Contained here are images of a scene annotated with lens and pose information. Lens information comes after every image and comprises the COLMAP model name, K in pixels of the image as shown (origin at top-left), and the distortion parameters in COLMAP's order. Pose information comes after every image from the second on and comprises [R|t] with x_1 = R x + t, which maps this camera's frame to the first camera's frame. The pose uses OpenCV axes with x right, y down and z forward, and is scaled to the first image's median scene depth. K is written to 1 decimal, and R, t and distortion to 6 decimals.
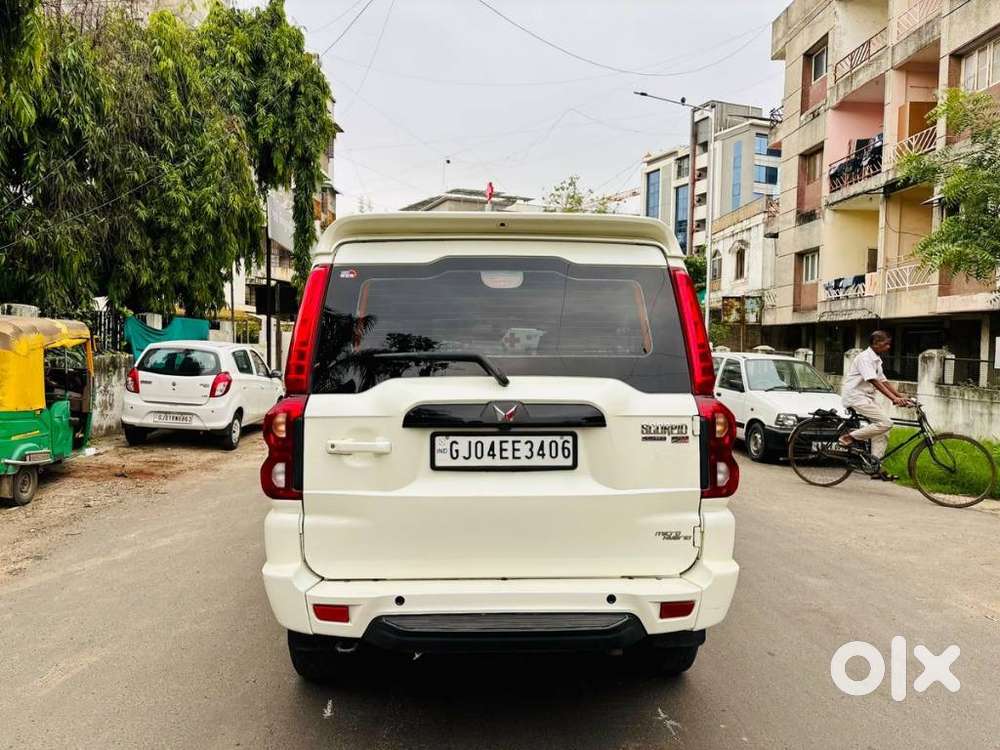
lens RADIAL K [[747.7, 0, 496.9], [0, 747.7, 381.4], [0, 0, 1]] dist [0.063428, -0.070517]
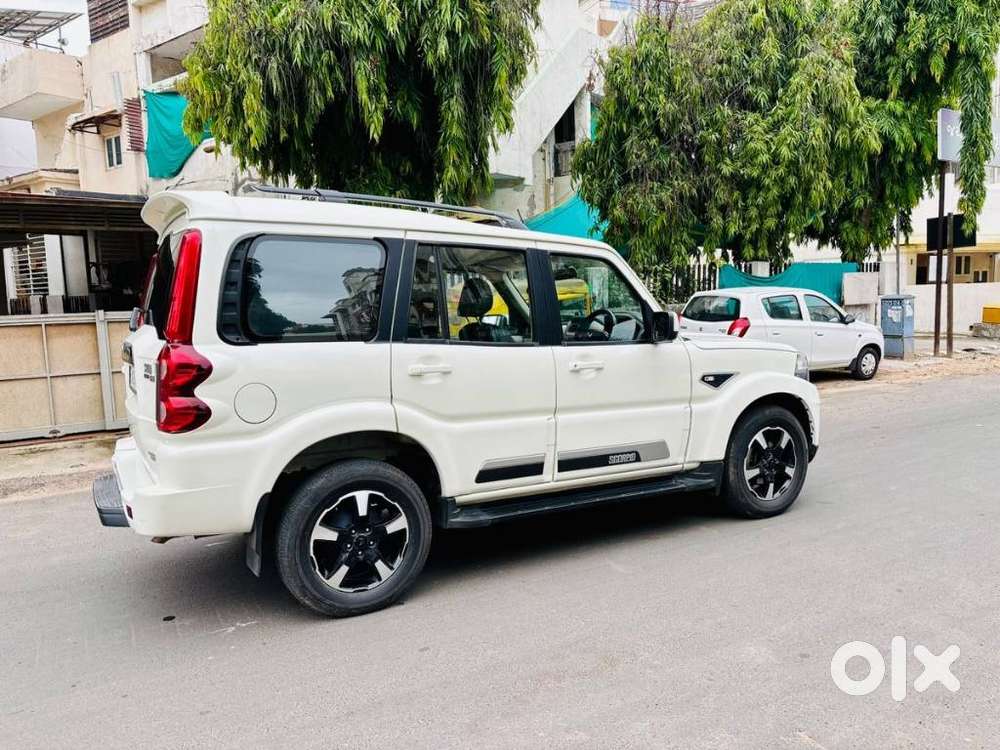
lens RADIAL K [[755.1, 0, 502.8], [0, 755.1, 375.1], [0, 0, 1]] dist [0.054182, -0.054568]
pose [[0.454814, 0.064310, -0.888261, 0.229014], [-0.005955, 0.997587, 0.069176, -0.002276], [0.890567, -0.026173, 0.454099, 0.138102]]
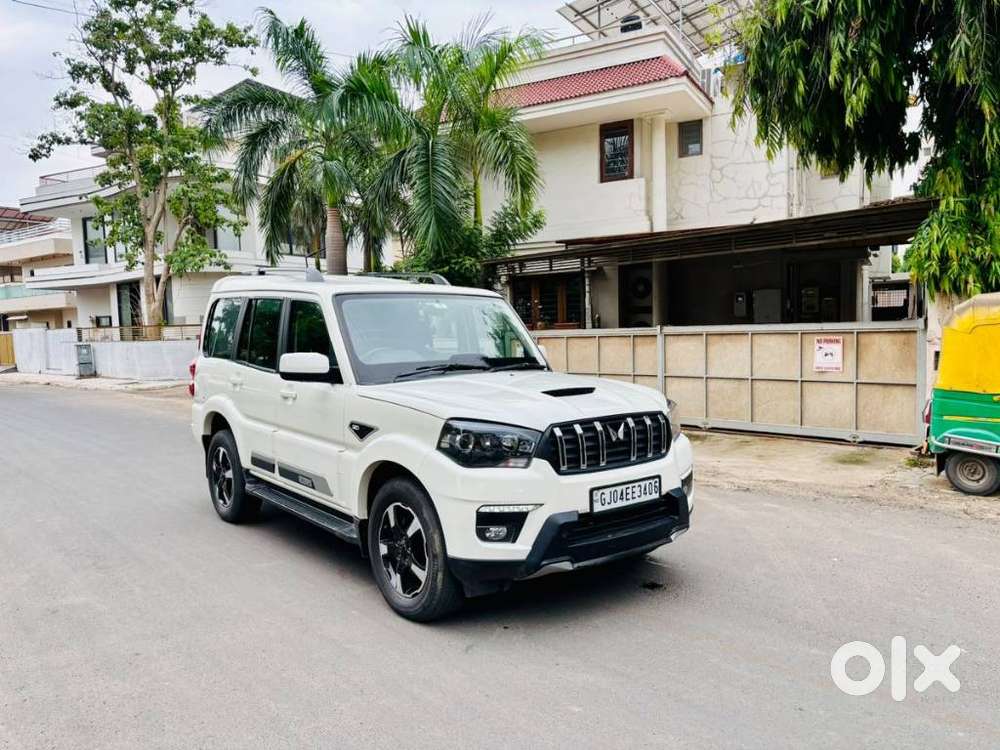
lens RADIAL K [[755.7, 0, 495.6], [0, 755.7, 375.3], [0, 0, 1]] dist [0.049571, -0.044690]
pose [[-0.807185, 0.045276, -0.588559, 0.140588], [-0.012472, 0.995524, 0.093687, -0.022279], [0.590166, 0.082963, -0.803007, 0.517791]]
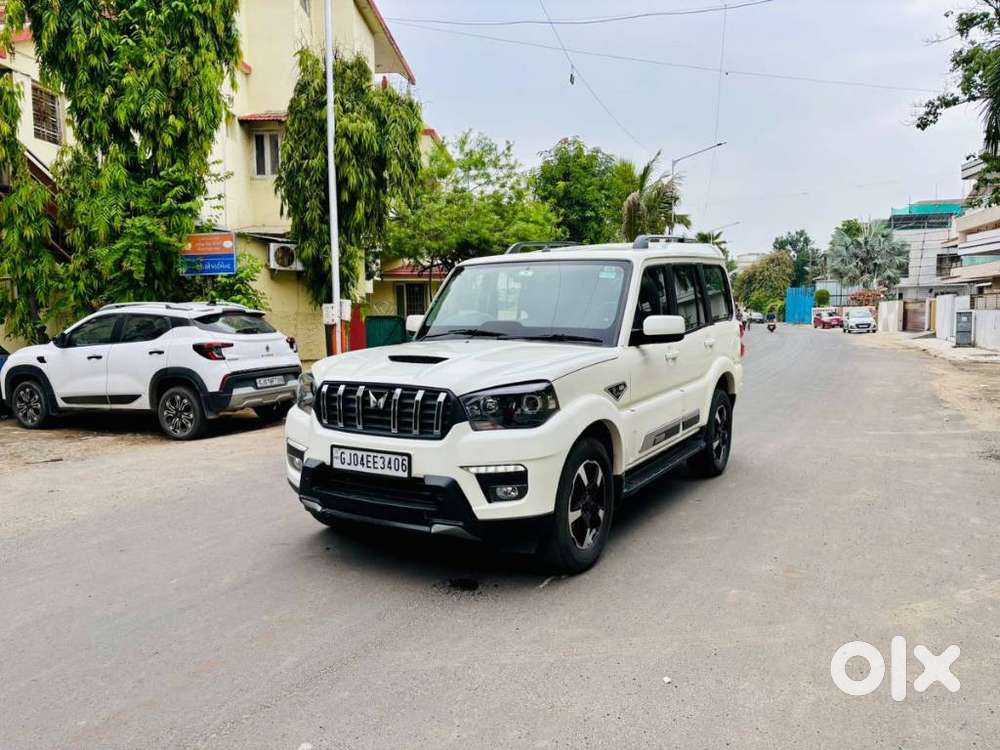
lens RADIAL K [[758.3, 0, 500.0], [0, 758.3, 375.0], [0, 0, 1]] dist [0.056373, -0.058425]
pose [[-0.840584, -0.049077, 0.539453, -0.148544], [0.024253, 0.991479, 0.127991, -0.020415], [-0.541138, 0.120670, -0.832231, 0.526702]]
